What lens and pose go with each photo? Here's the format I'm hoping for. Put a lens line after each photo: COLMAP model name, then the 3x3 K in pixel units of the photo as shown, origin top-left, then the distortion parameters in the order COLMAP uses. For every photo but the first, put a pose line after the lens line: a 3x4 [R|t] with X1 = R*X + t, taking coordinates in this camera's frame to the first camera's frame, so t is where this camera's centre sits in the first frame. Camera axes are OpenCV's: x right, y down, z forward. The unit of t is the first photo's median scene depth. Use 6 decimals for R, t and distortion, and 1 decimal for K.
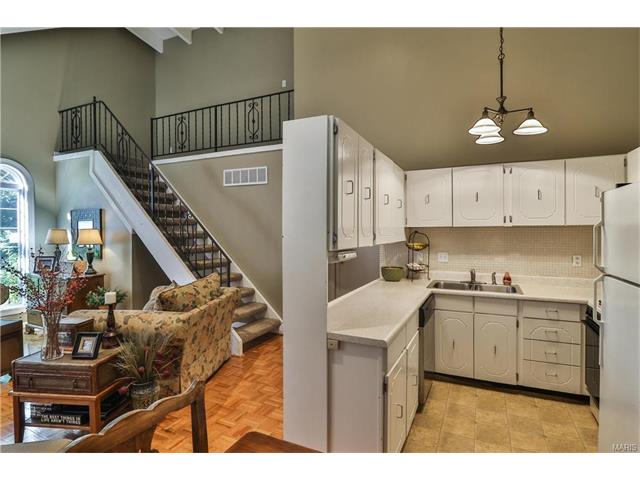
lens RADIAL K [[341.2, 0, 323.9], [0, 341.2, 232.7], [0, 0, 1]] dist [0.004635, -0.013846]
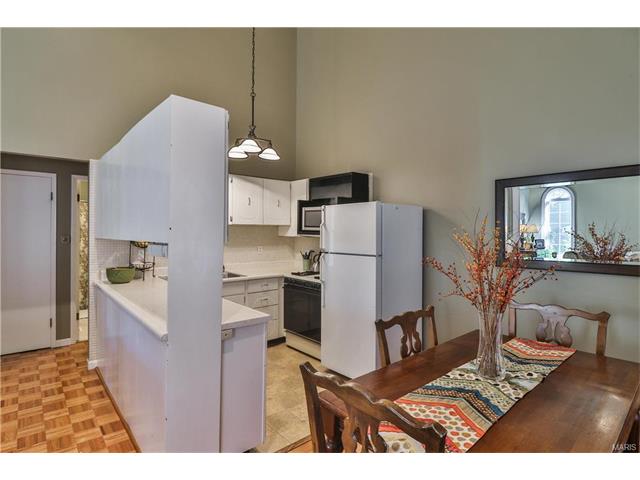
lens RADIAL K [[341.2, 0, 323.9], [0, 341.2, 232.7], [0, 0, 1]] dist [0.004635, -0.013846]
pose [[0.386622, 0.004016, 0.922230, -0.474941], [-0.002567, 0.999991, -0.003278, 0.014583], [-0.922235, -0.001100, 0.386629, 0.197290]]
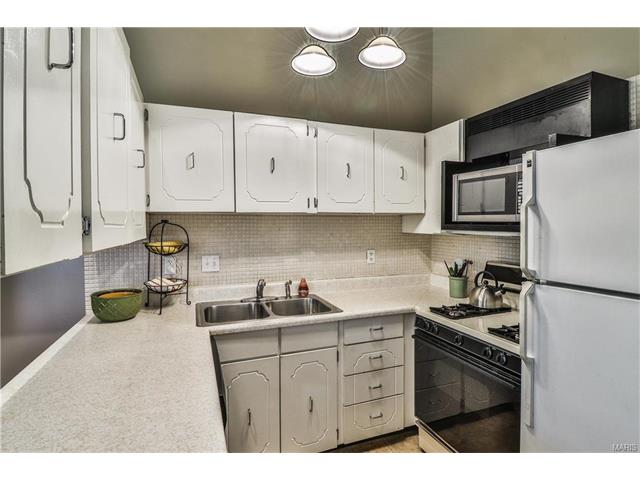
lens RADIAL K [[336.2, 0, 324.1], [0, 336.2, 232.3], [0, 0, 1]] dist [0.003084, -0.014631]
pose [[0.687340, -0.013395, 0.726212, 0.062098], [0.006186, 0.999902, 0.012588, 0.011426], [-0.726310, -0.004160, 0.687355, 0.512810]]
